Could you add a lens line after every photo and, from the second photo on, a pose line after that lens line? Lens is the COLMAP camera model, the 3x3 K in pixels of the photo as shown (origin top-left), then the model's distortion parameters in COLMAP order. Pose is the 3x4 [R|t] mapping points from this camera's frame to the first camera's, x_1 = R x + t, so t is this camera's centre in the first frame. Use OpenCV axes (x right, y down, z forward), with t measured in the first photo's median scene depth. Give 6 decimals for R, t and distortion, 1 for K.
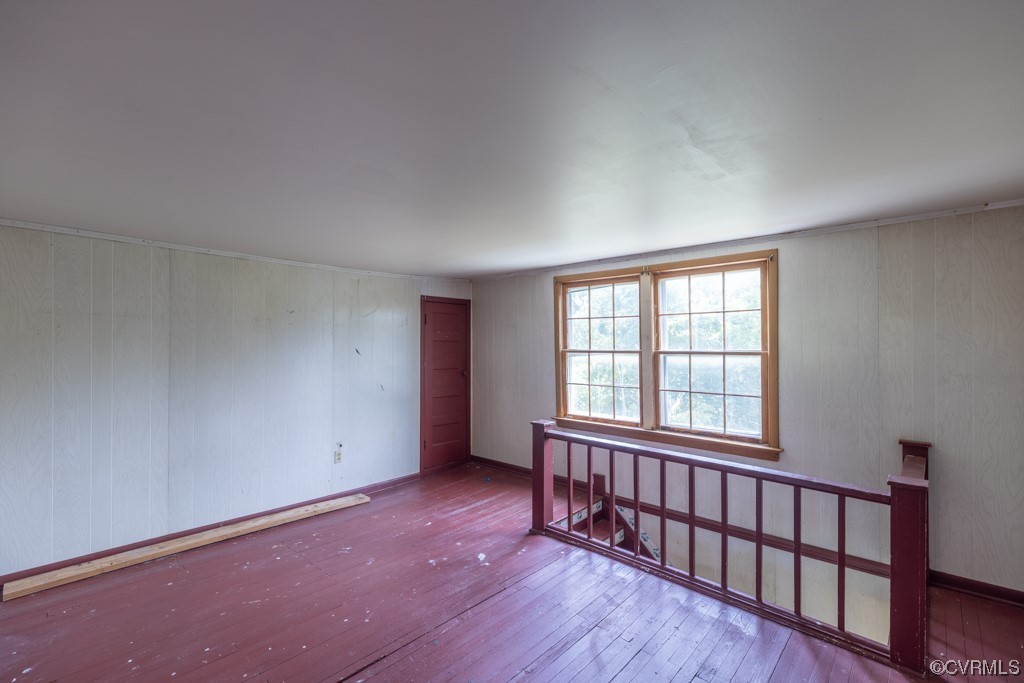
lens RADIAL K [[448.7, 0, 507.3], [0, 448.7, 343.9], [0, 0, 1]] dist [-0.002650, -0.000201]
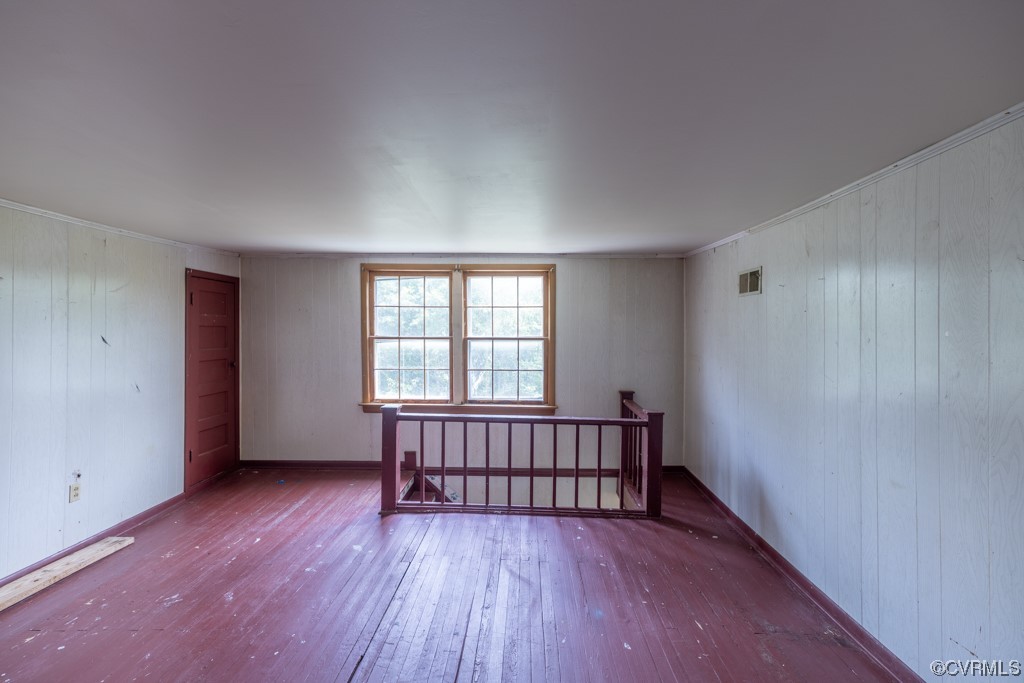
lens RADIAL K [[448.7, 0, 506.1], [0, 448.7, 335.6], [0, 0, 1]] dist [-0.002650, -0.000201]
pose [[0.740520, -0.003471, 0.672025, -0.369399], [-0.007193, 0.999888, 0.013090, -0.004782], [-0.671995, -0.014527, 0.740413, 0.046718]]
